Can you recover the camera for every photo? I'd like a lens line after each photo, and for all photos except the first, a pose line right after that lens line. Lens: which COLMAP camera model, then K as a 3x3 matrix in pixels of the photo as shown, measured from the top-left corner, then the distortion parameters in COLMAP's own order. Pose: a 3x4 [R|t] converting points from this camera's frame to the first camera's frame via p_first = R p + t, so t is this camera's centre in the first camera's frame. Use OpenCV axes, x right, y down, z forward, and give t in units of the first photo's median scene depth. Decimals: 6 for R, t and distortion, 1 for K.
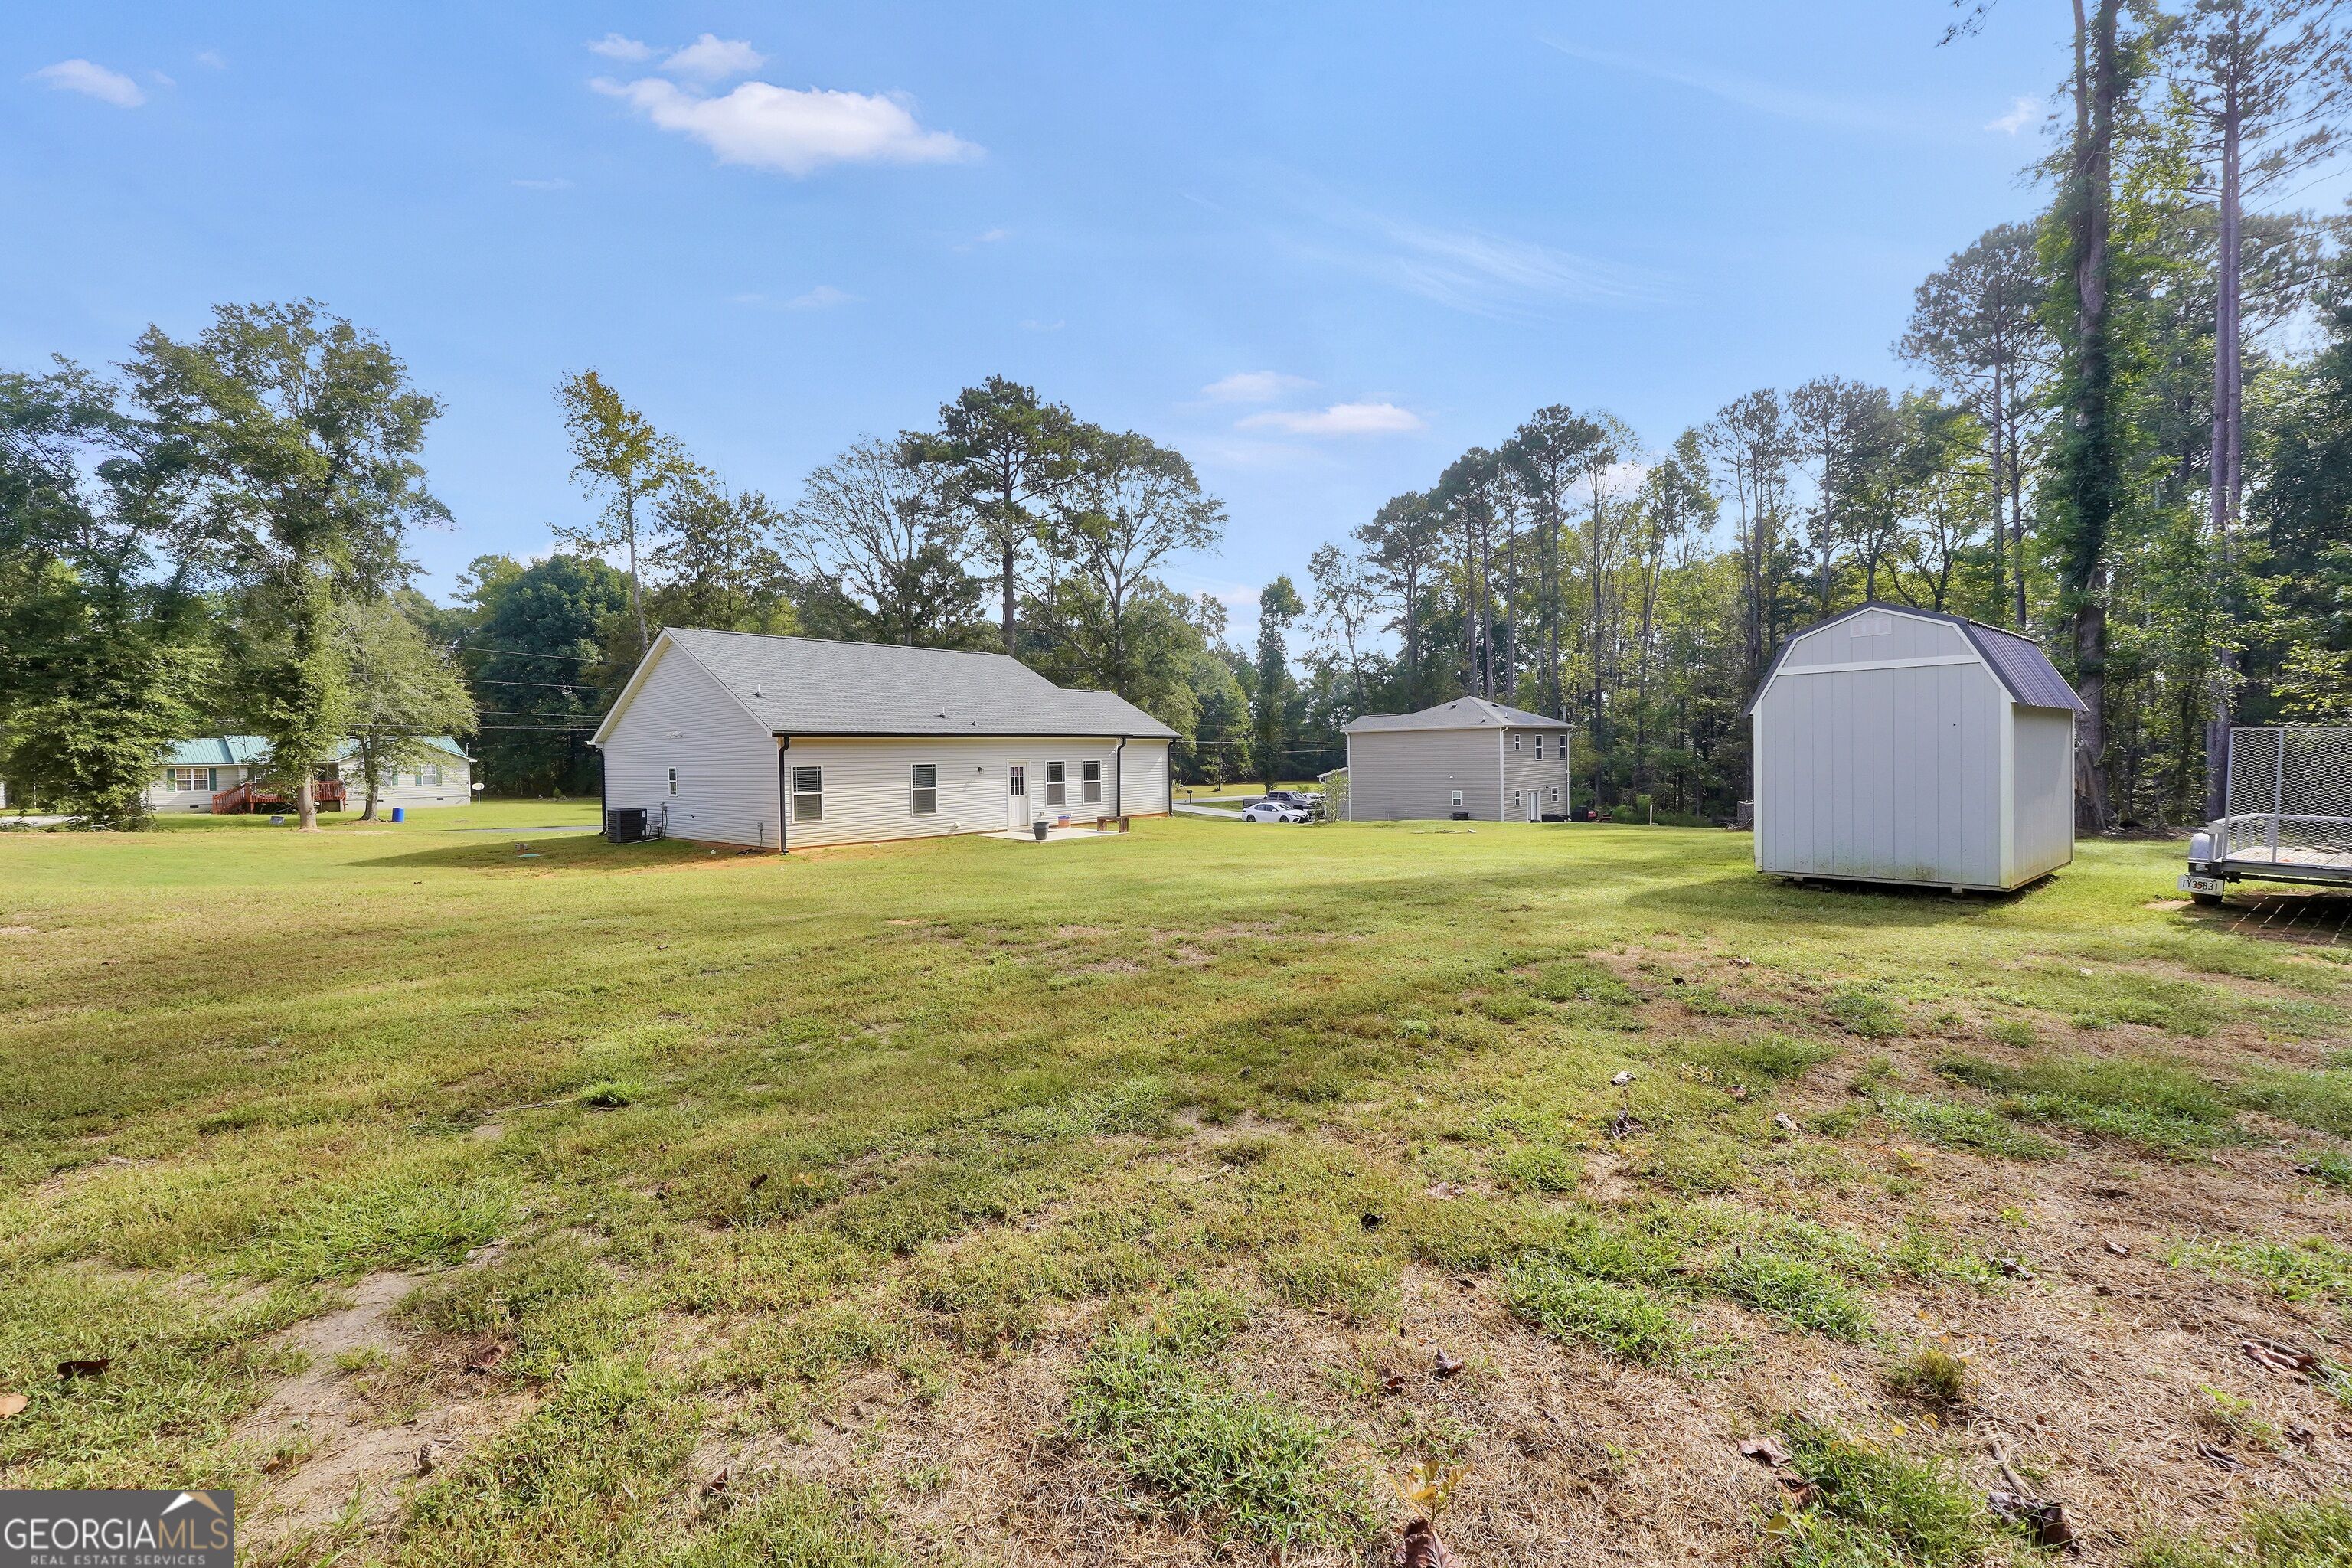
lens RADIAL K [[1032.6, 0, 1176.0], [0, 1032.6, 784.0], [0, 0, 1]] dist [0.001215, 0.000660]
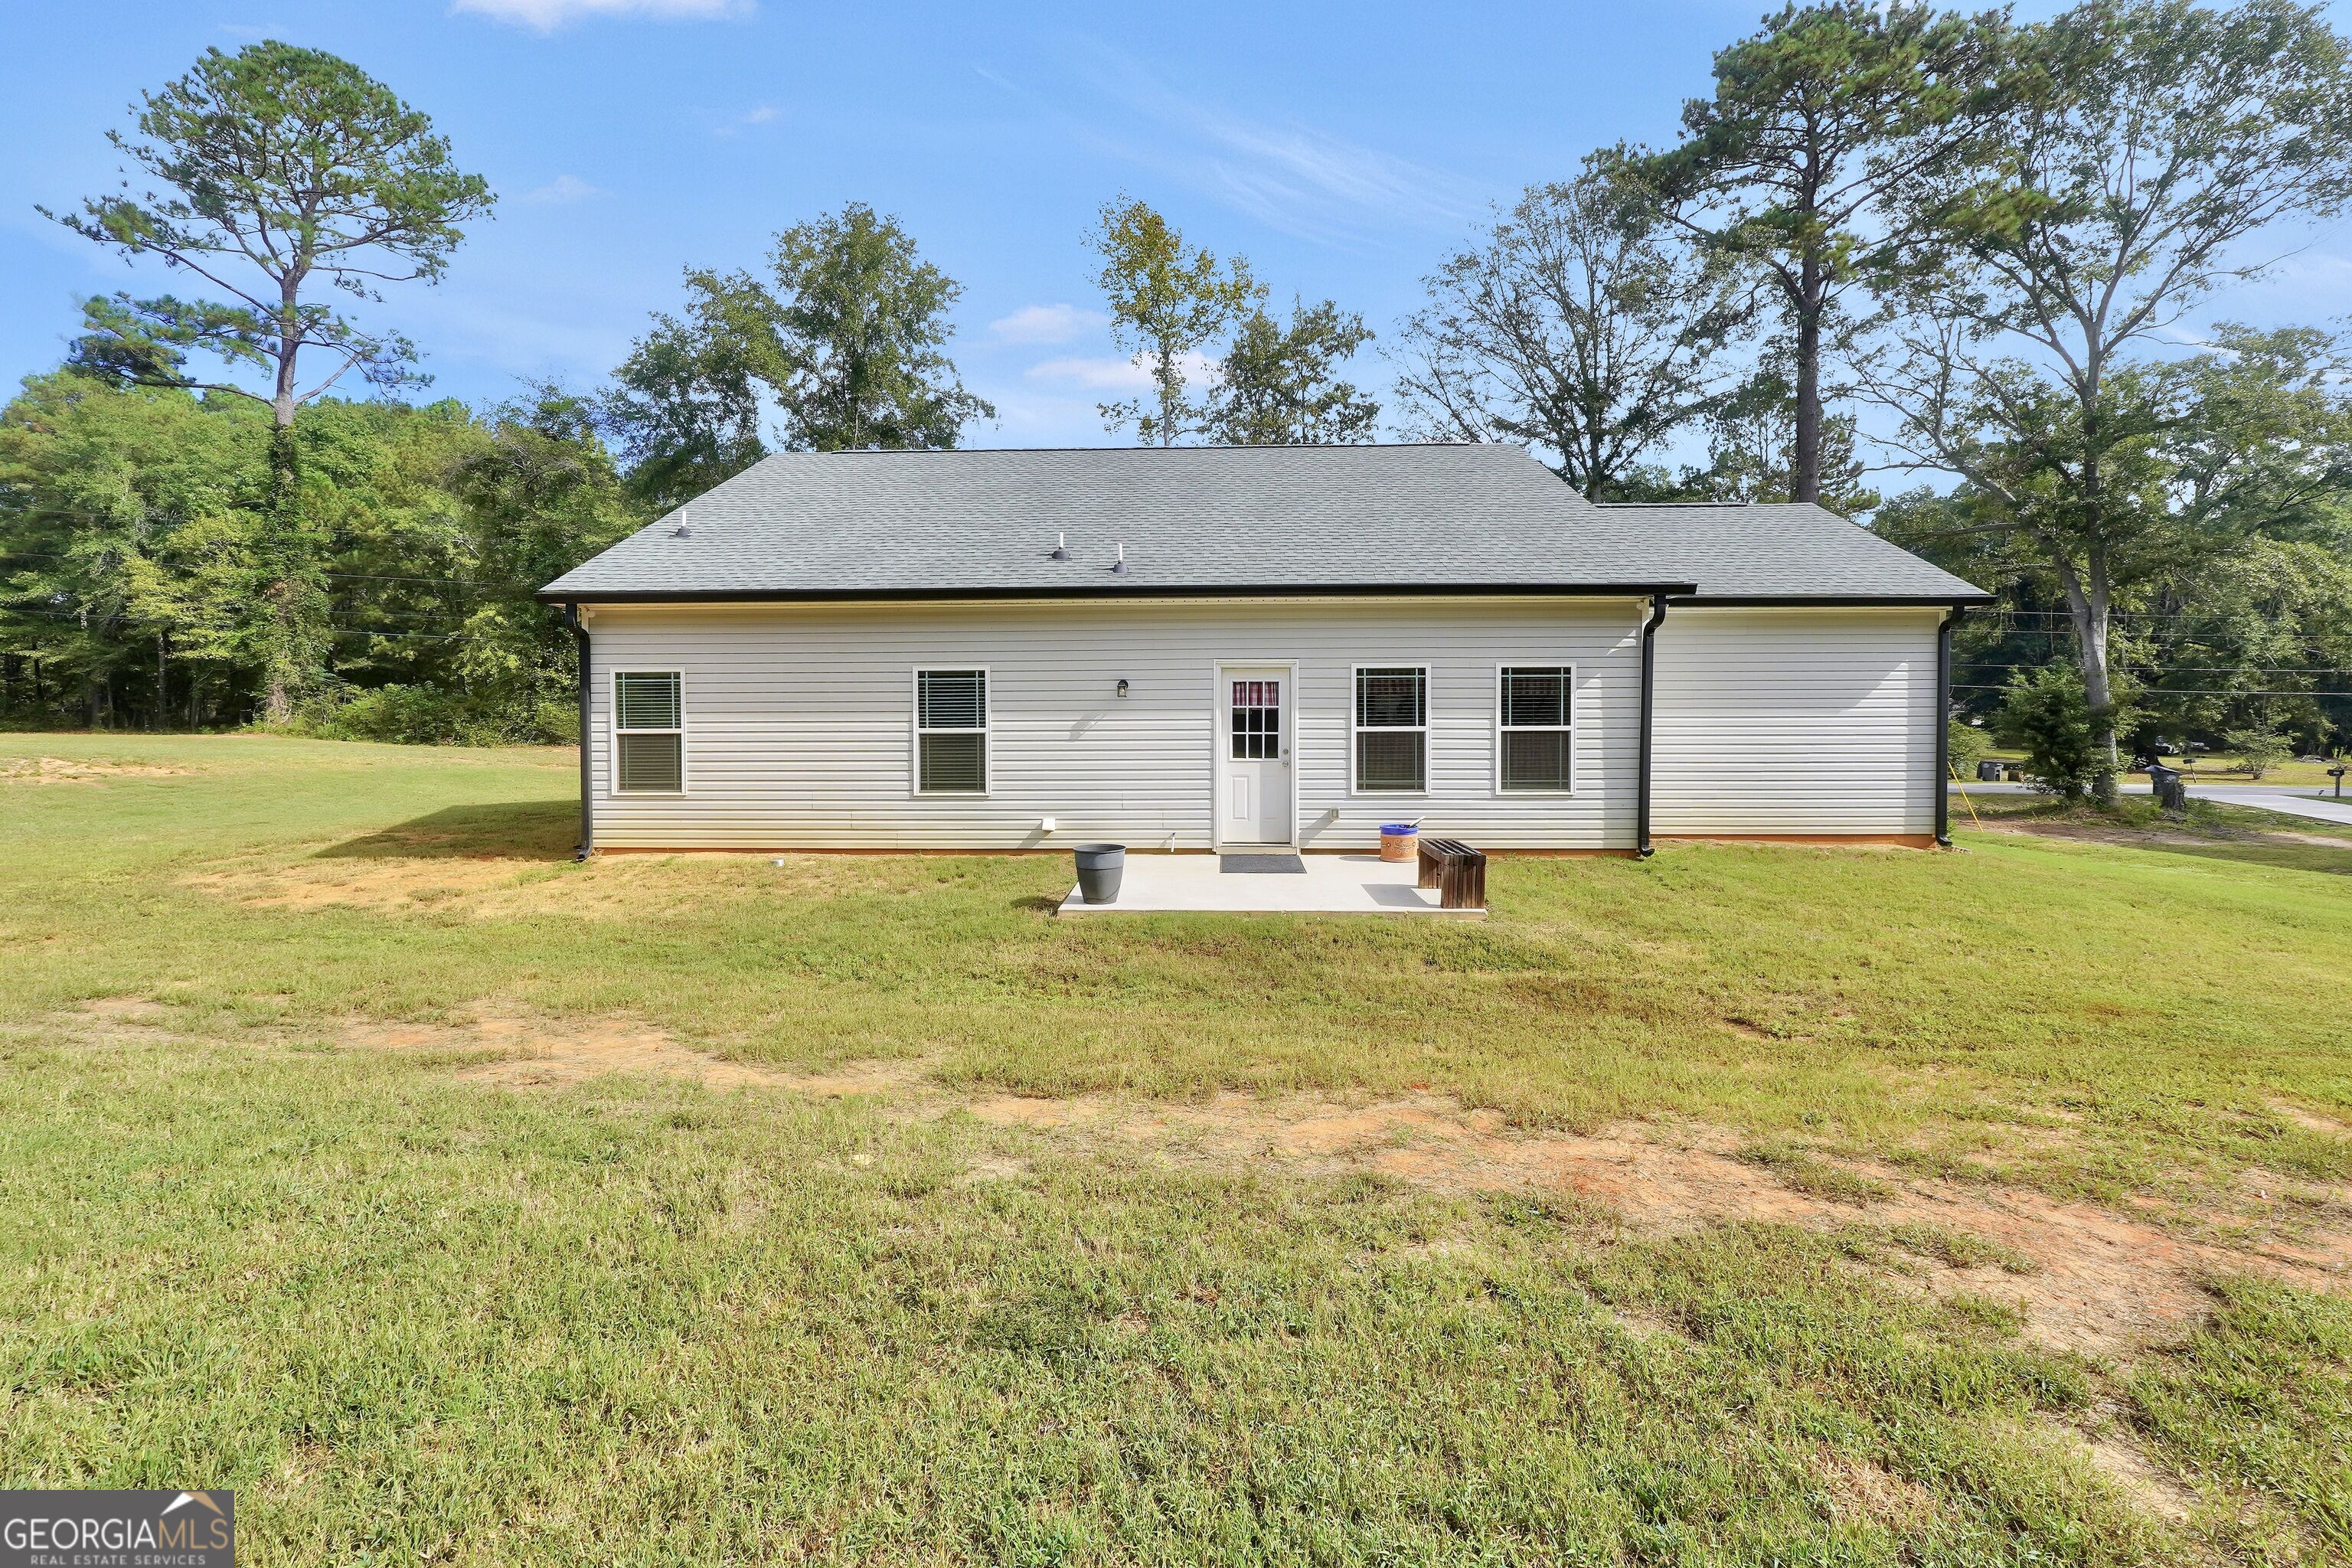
lens RADIAL K [[1032.6, 0, 1170.3], [0, 1032.6, 725.0], [0, 0, 1]] dist [0.000319, 0.000615]
pose [[0.634560, 0.028335, -0.772354, 0.113161], [-0.027684, 0.999520, 0.013925, -0.005315], [0.772377, 0.012546, 0.635040, 0.742805]]
